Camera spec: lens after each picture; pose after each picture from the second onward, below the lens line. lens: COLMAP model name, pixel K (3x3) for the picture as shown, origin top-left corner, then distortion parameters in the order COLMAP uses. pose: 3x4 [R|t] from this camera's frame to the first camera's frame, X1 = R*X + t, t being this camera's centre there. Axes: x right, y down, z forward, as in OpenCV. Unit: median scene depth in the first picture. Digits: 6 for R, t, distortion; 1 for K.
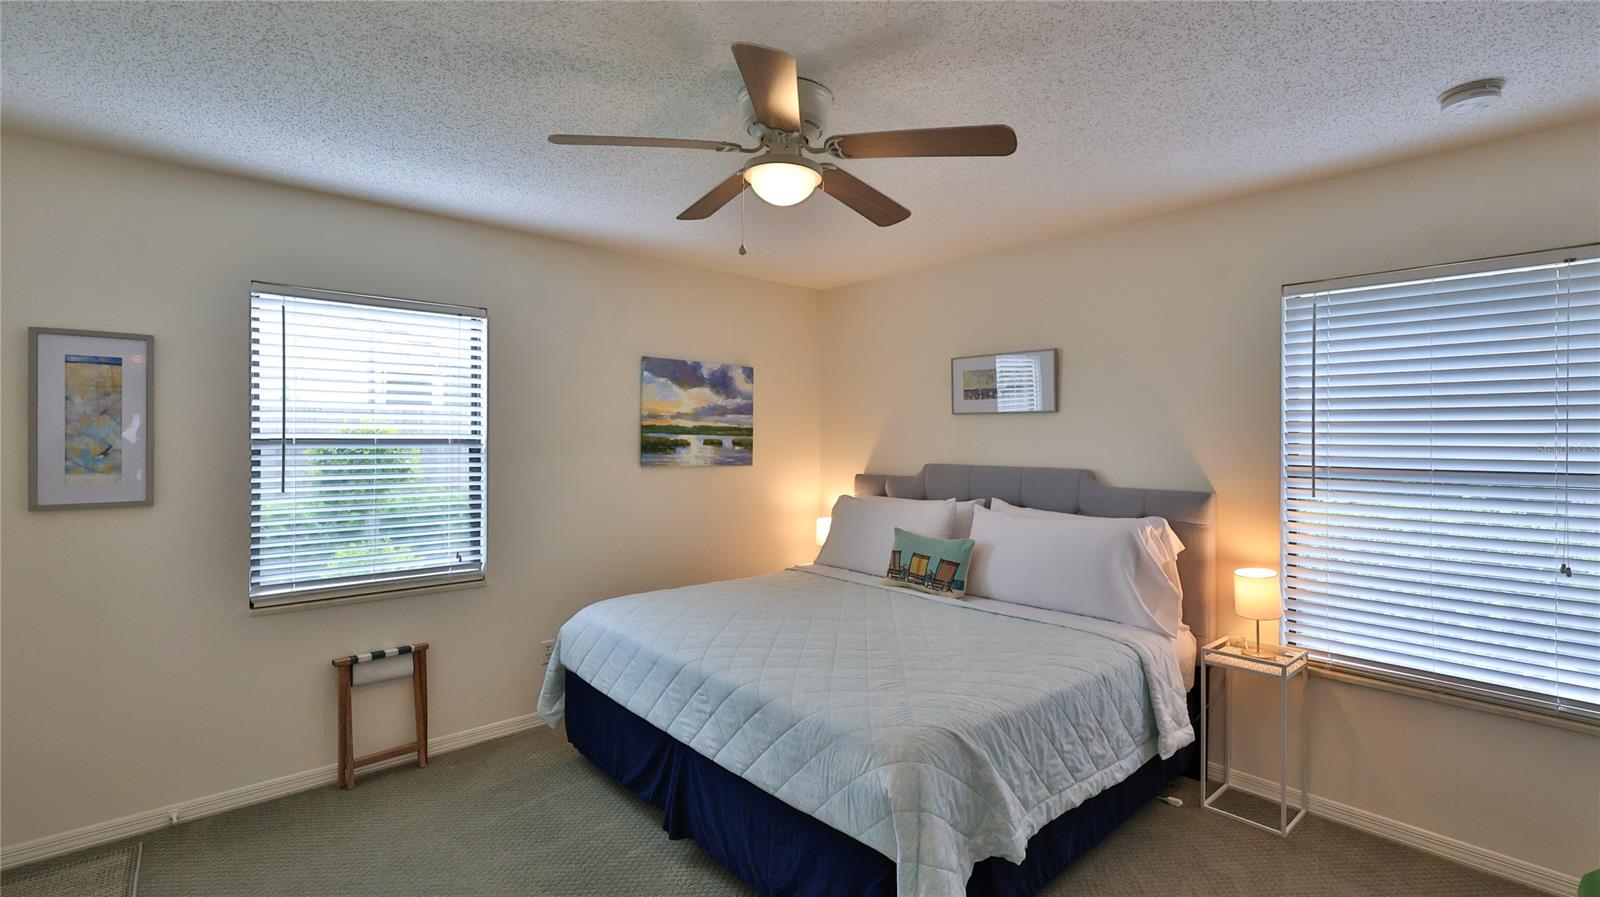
lens RADIAL K [[706.9, 0, 794.9], [0, 706.9, 440.5], [0, 0, 1]] dist [-0.000991, 0.000009]
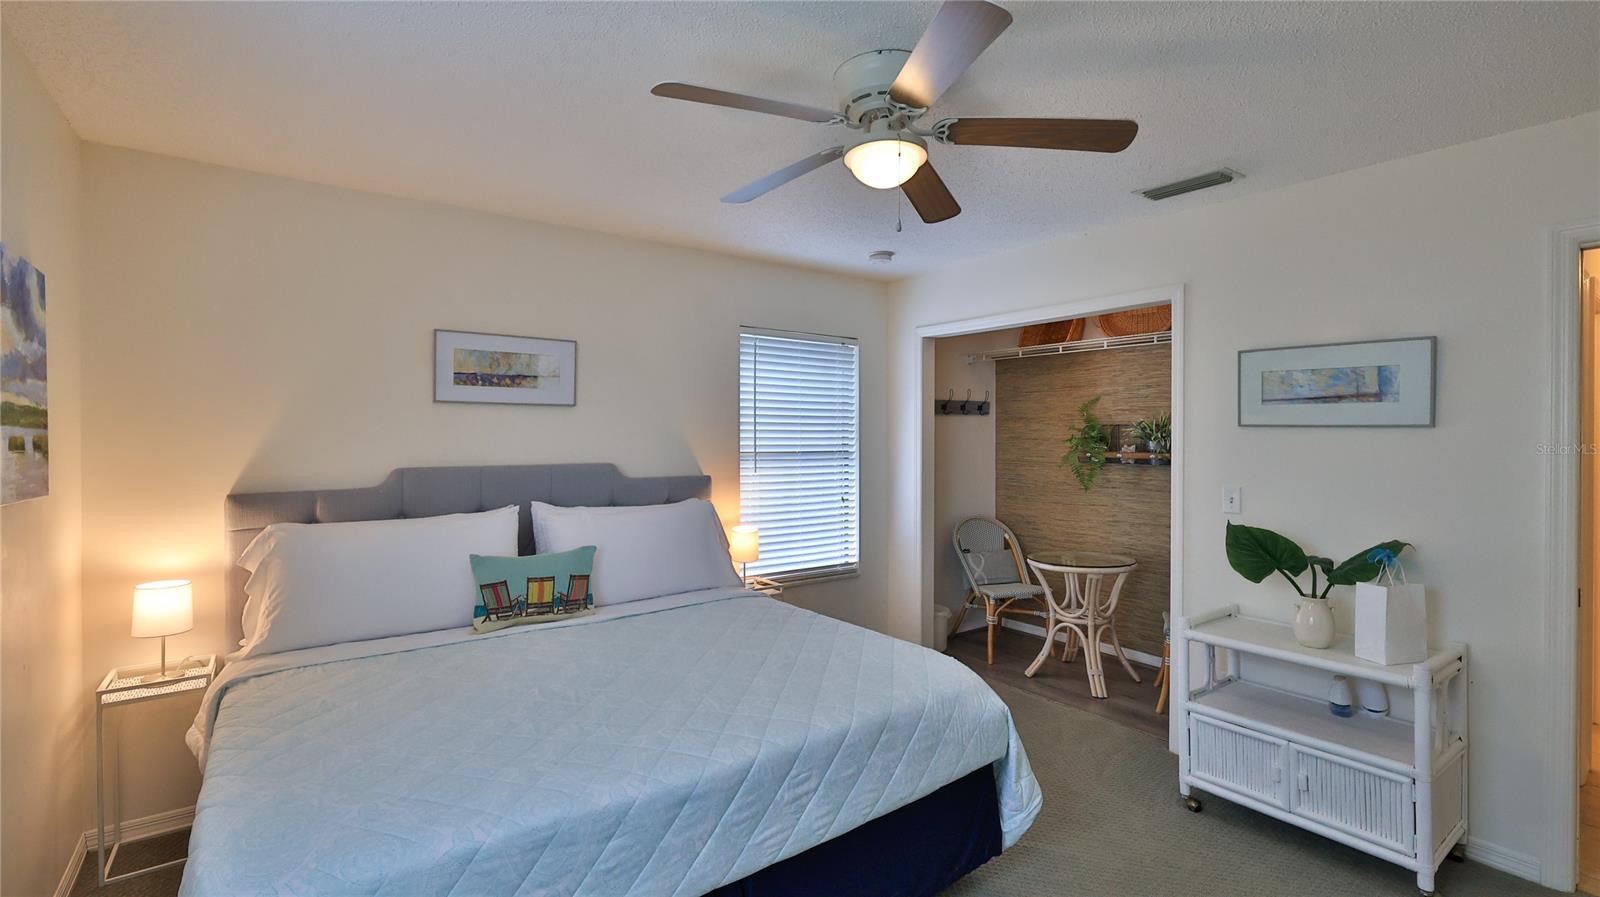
lens RADIAL K [[706.9, 0, 794.8], [0, 706.9, 442.9], [0, 0, 1]] dist [-0.000991, 0.000009]
pose [[0.087146, -0.016424, 0.996060, -0.620907], [-0.000279, 0.999864, 0.016512, -0.006286], [-0.996195, -0.001717, 0.087130, 0.661881]]
